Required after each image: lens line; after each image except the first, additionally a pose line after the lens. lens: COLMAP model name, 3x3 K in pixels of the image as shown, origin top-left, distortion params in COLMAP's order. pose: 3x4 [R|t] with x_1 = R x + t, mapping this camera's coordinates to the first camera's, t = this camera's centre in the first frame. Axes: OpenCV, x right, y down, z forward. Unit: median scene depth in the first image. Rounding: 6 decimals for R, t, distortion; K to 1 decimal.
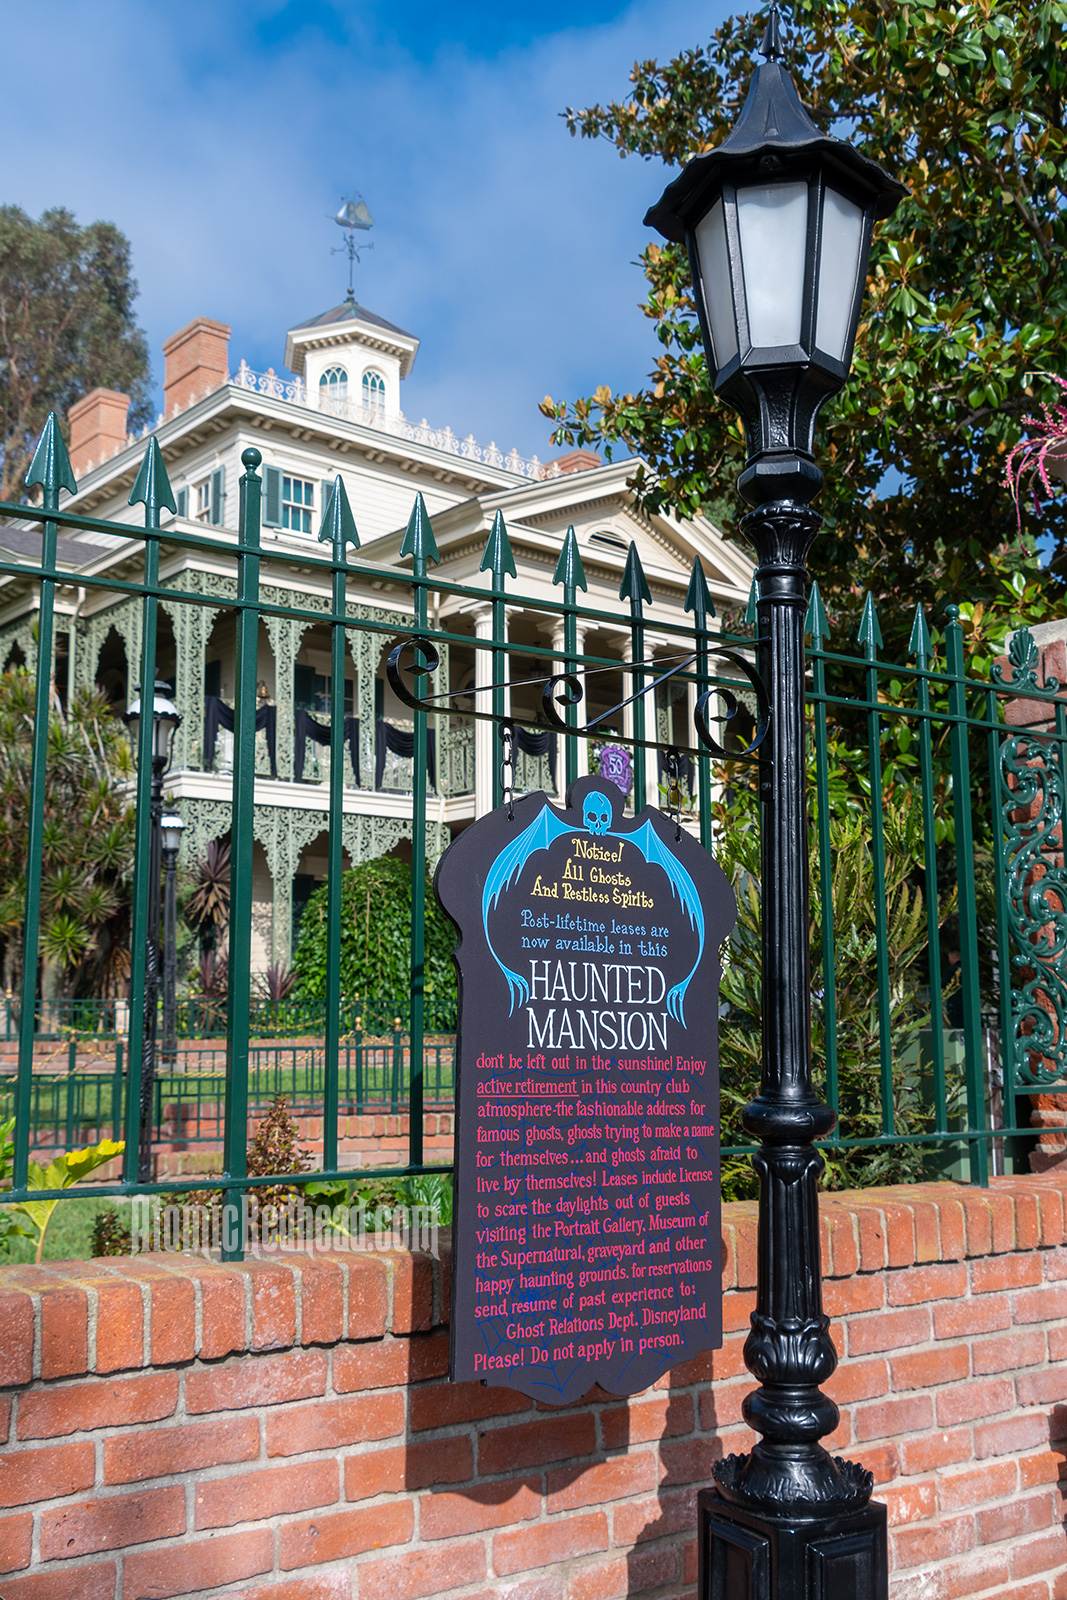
lens RADIAL K [[1670.7, 0, 533.5], [0, 1670.7, 800.0], [0, 0, 1]] dist [-0.002530, -0.000750]
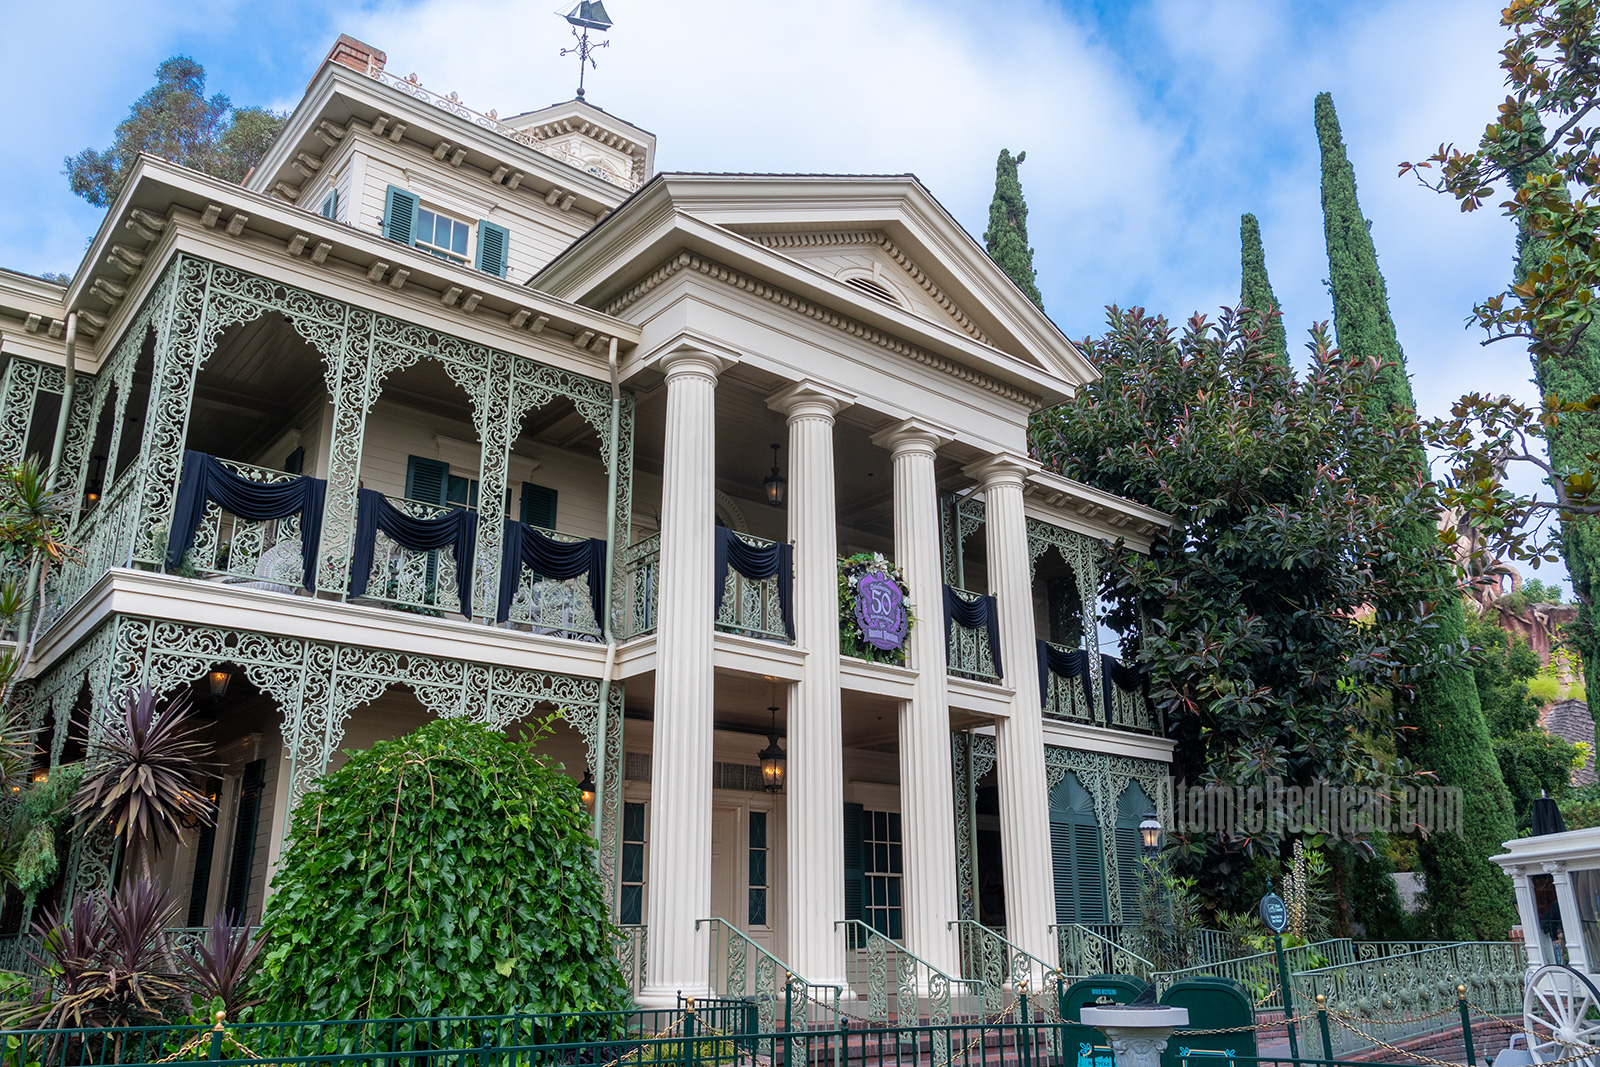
lens RADIAL K [[1248.6, 0, 800.0], [0, 1248.6, 533.5], [0, 0, 1]] dist [0.005642, 0.002193]
pose [[0.999088, -0.004673, -0.042446, 0.039530], [-0.002477, 0.985978, -0.166855, 0.037998], [0.042631, 0.166807, 0.985067, 0.518030]]
